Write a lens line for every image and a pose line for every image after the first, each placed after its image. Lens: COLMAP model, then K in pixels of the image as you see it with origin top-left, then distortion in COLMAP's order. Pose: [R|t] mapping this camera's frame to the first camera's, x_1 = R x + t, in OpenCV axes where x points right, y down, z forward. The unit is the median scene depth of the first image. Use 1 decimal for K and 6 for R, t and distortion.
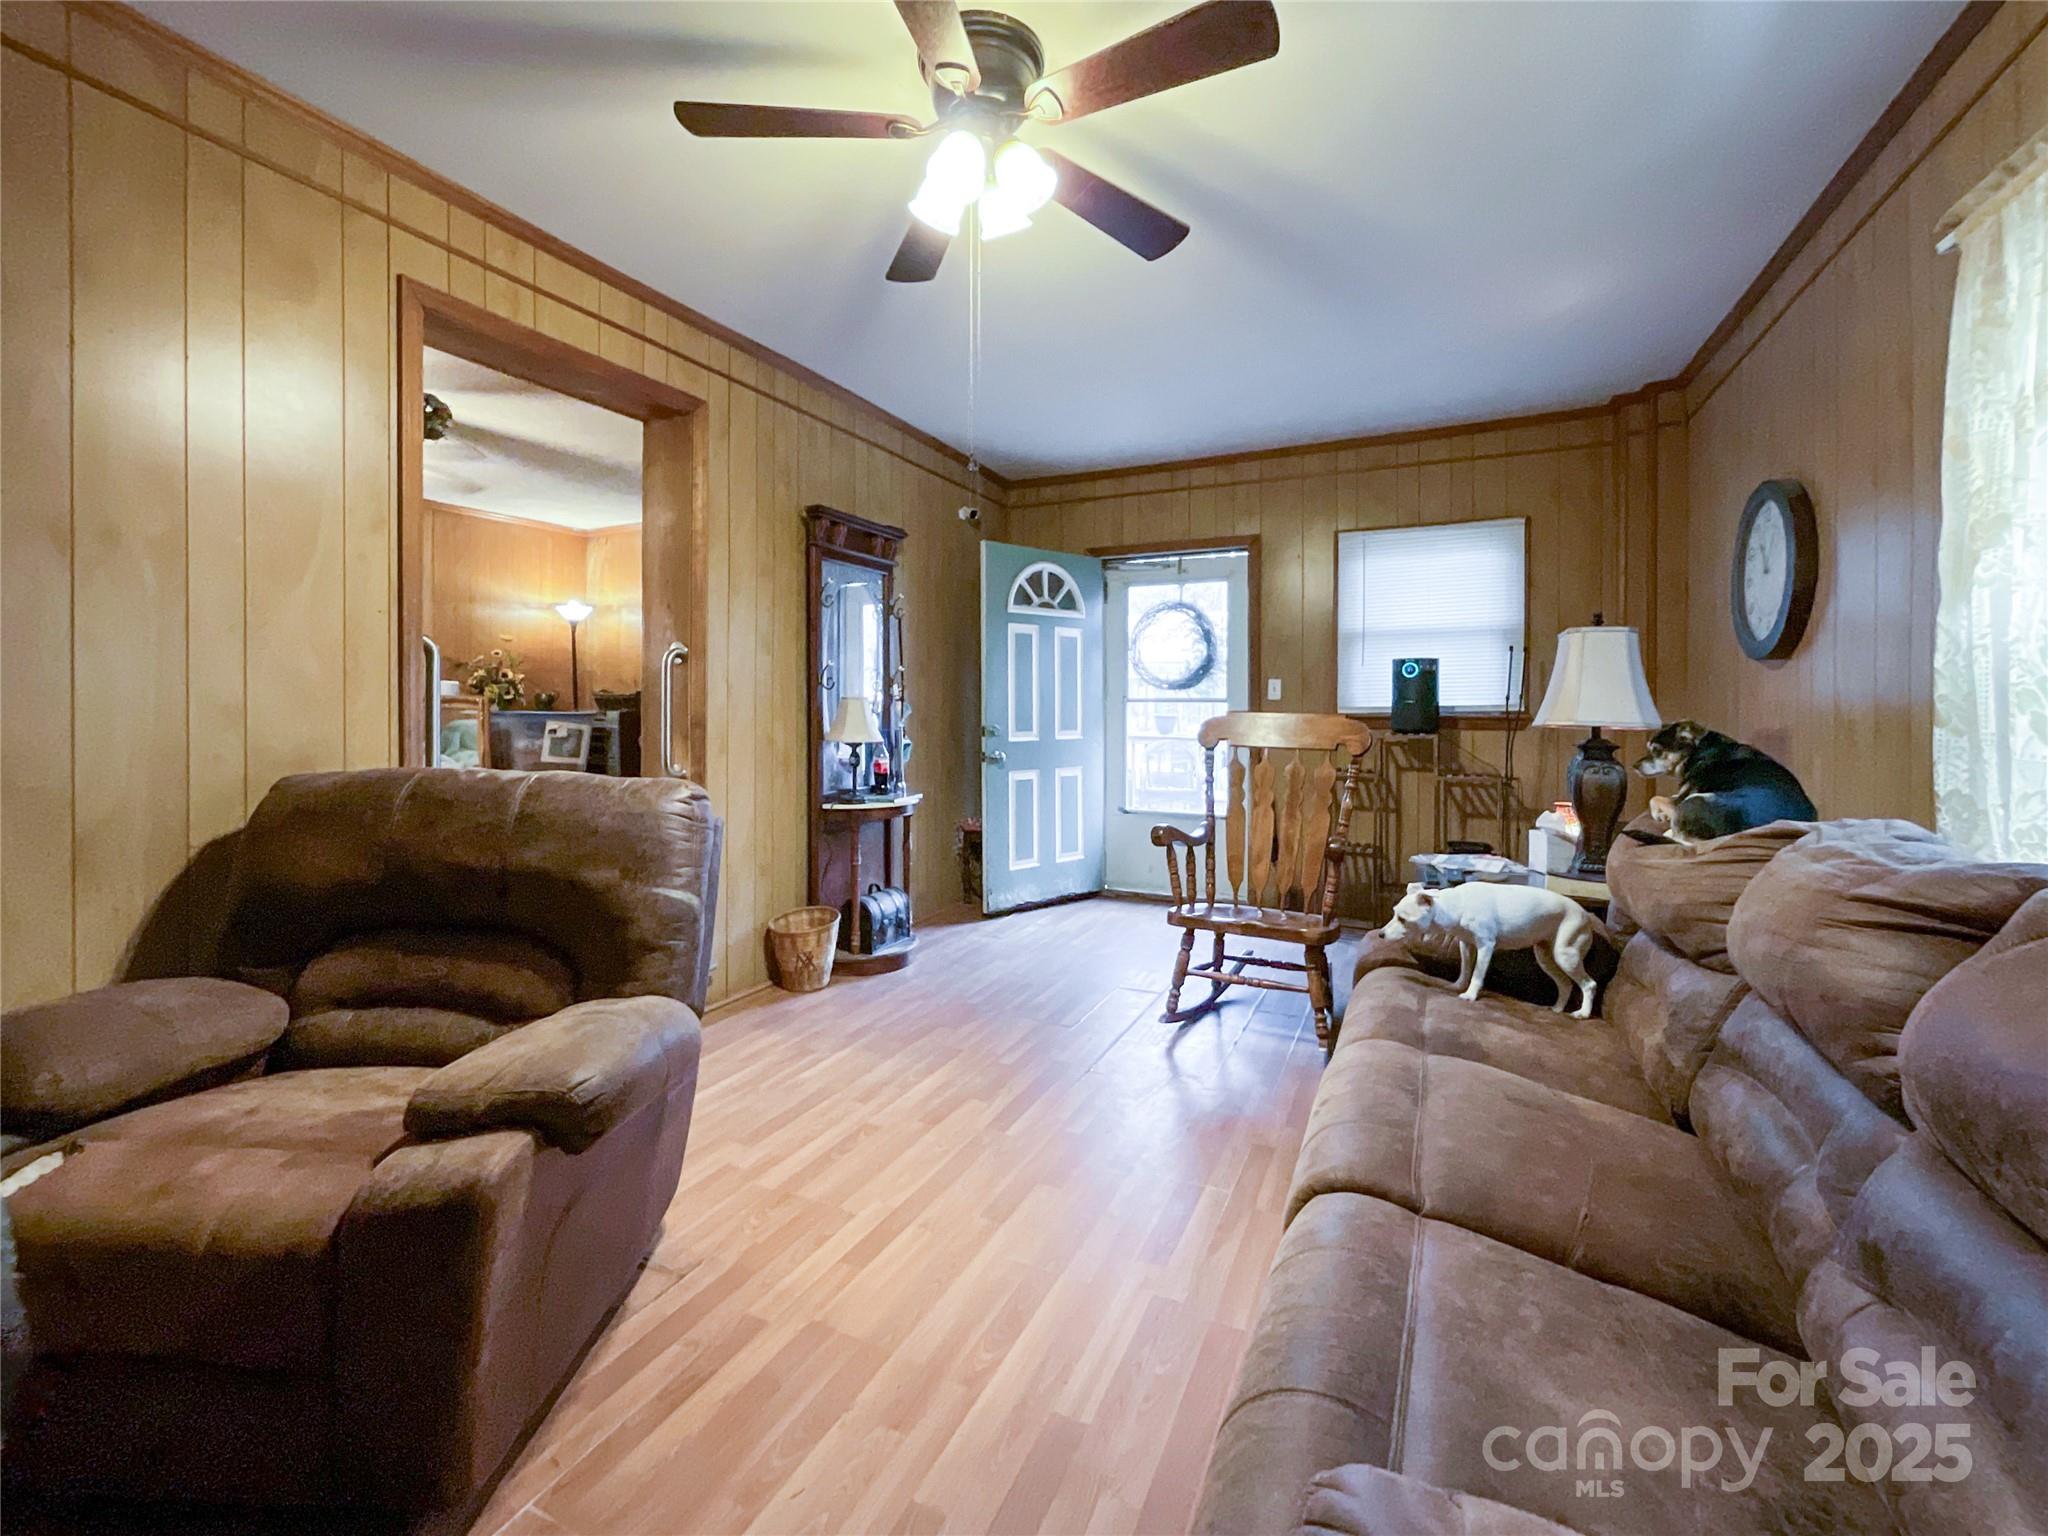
lens RADIAL K [[871.1, 0, 1026.6], [0, 871.1, 712.9], [0, 0, 1]] dist [-0.017229, 0.004986]
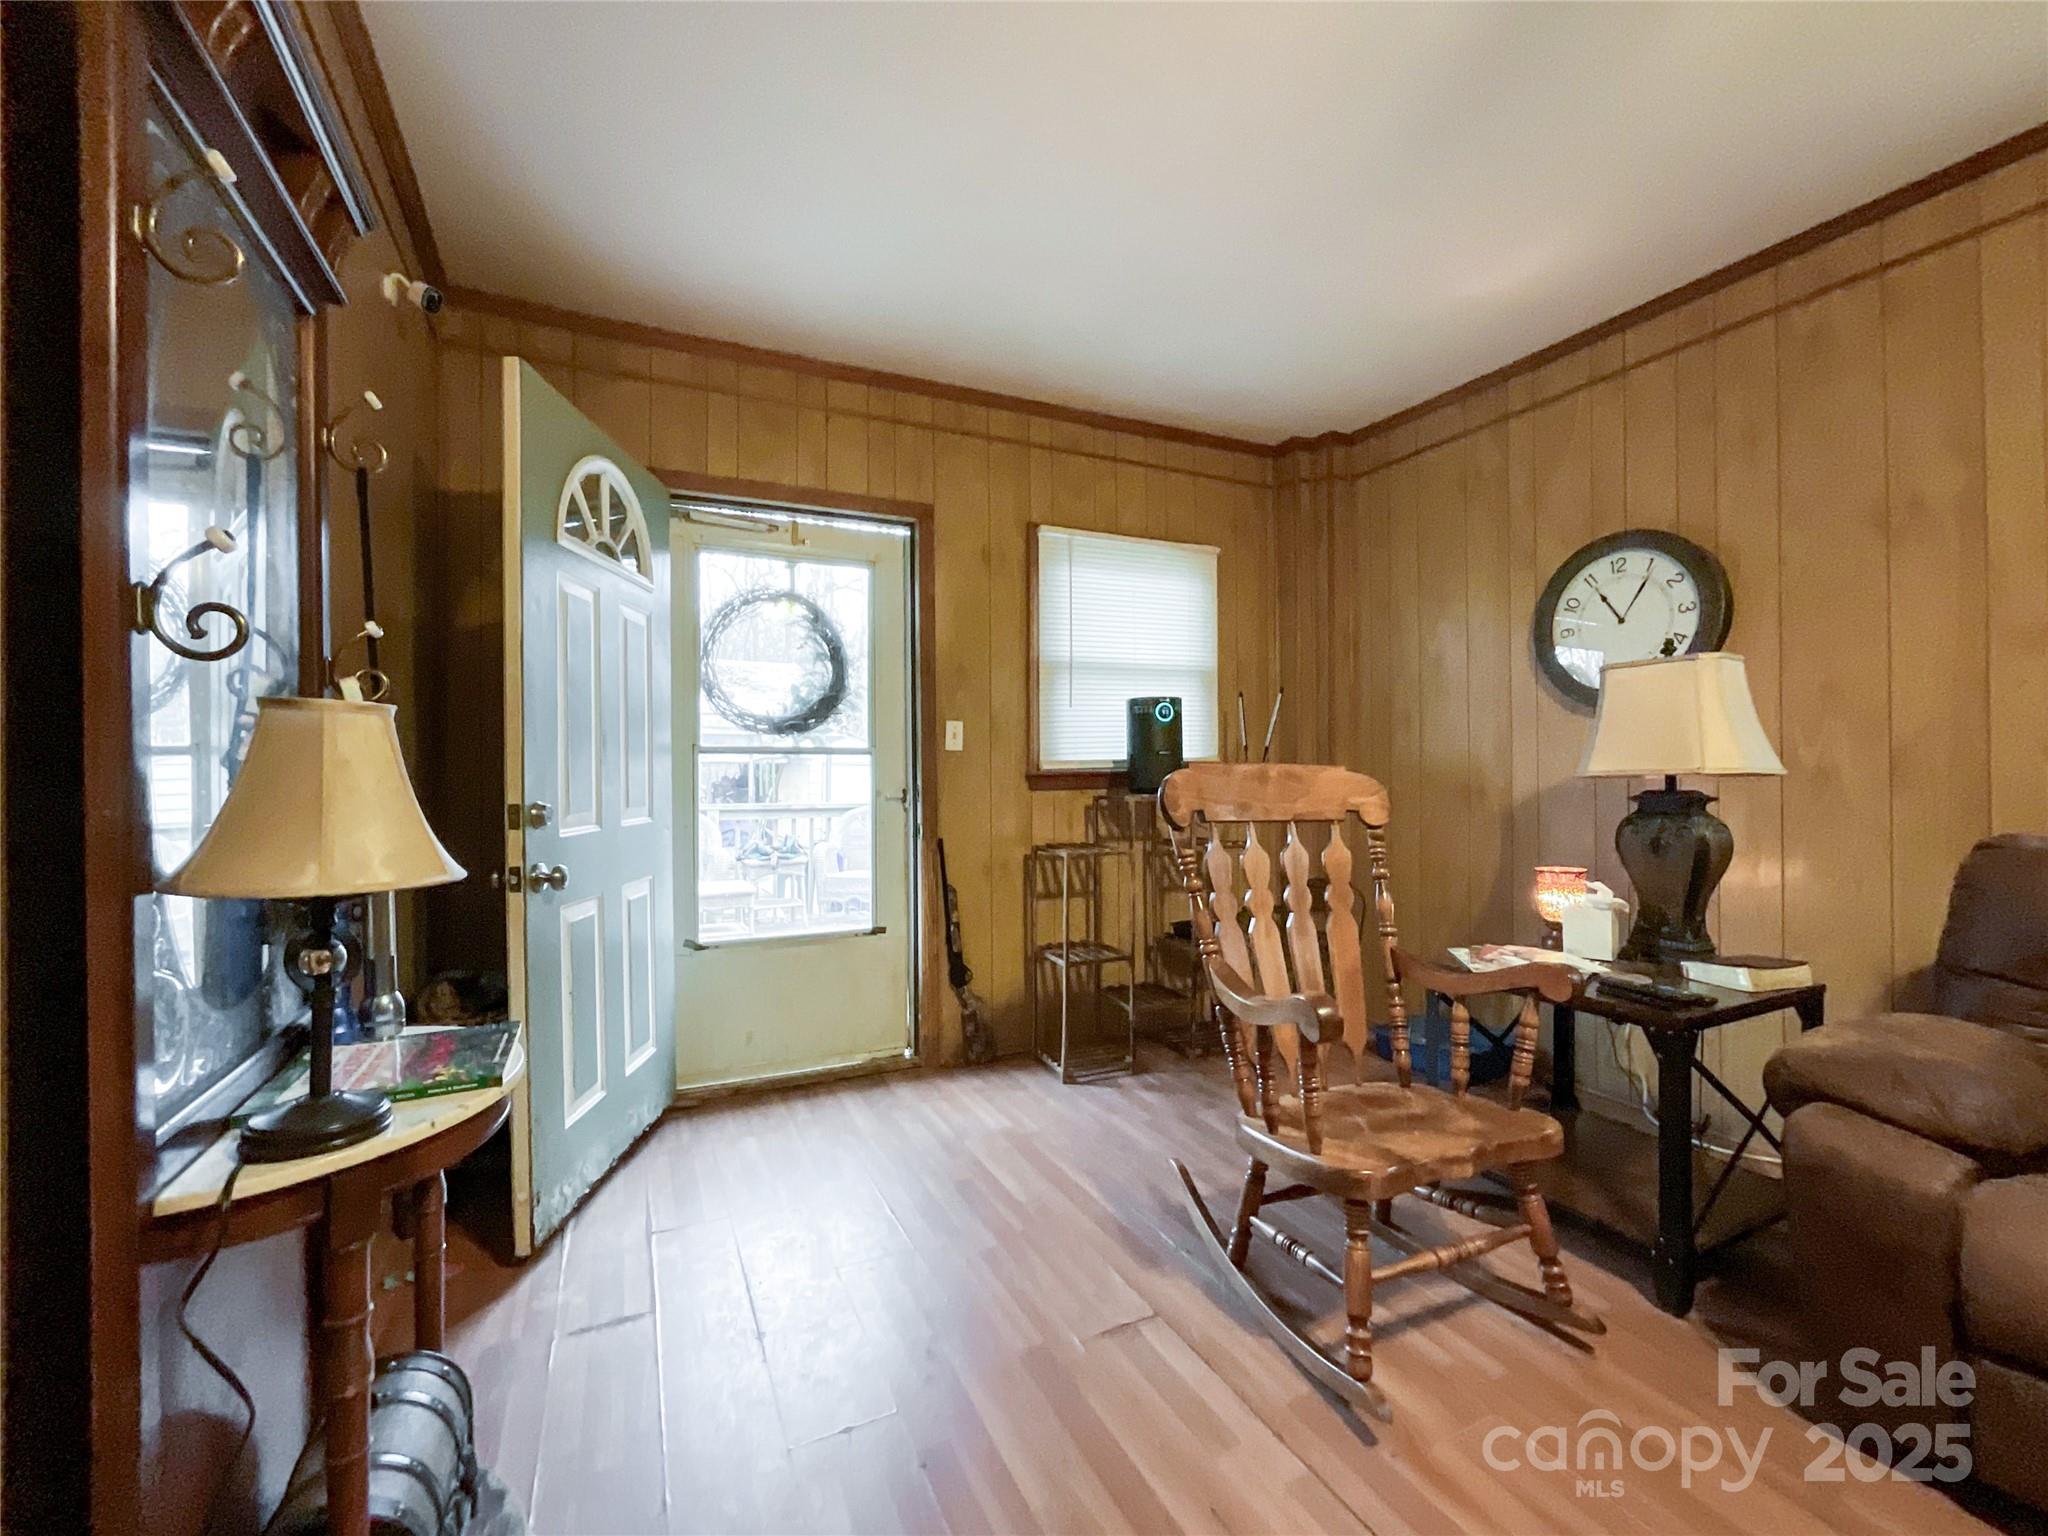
lens RADIAL K [[871.1, 0, 1031.7], [0, 871.1, 760.0], [0, 0, 1]] dist [-0.017229, 0.004986]
pose [[0.621065, 0.001413, 0.783758, -0.211038], [0.012719, 0.999849, -0.011882, 0.001356], [-0.783656, 0.017348, 0.620953, 0.519972]]
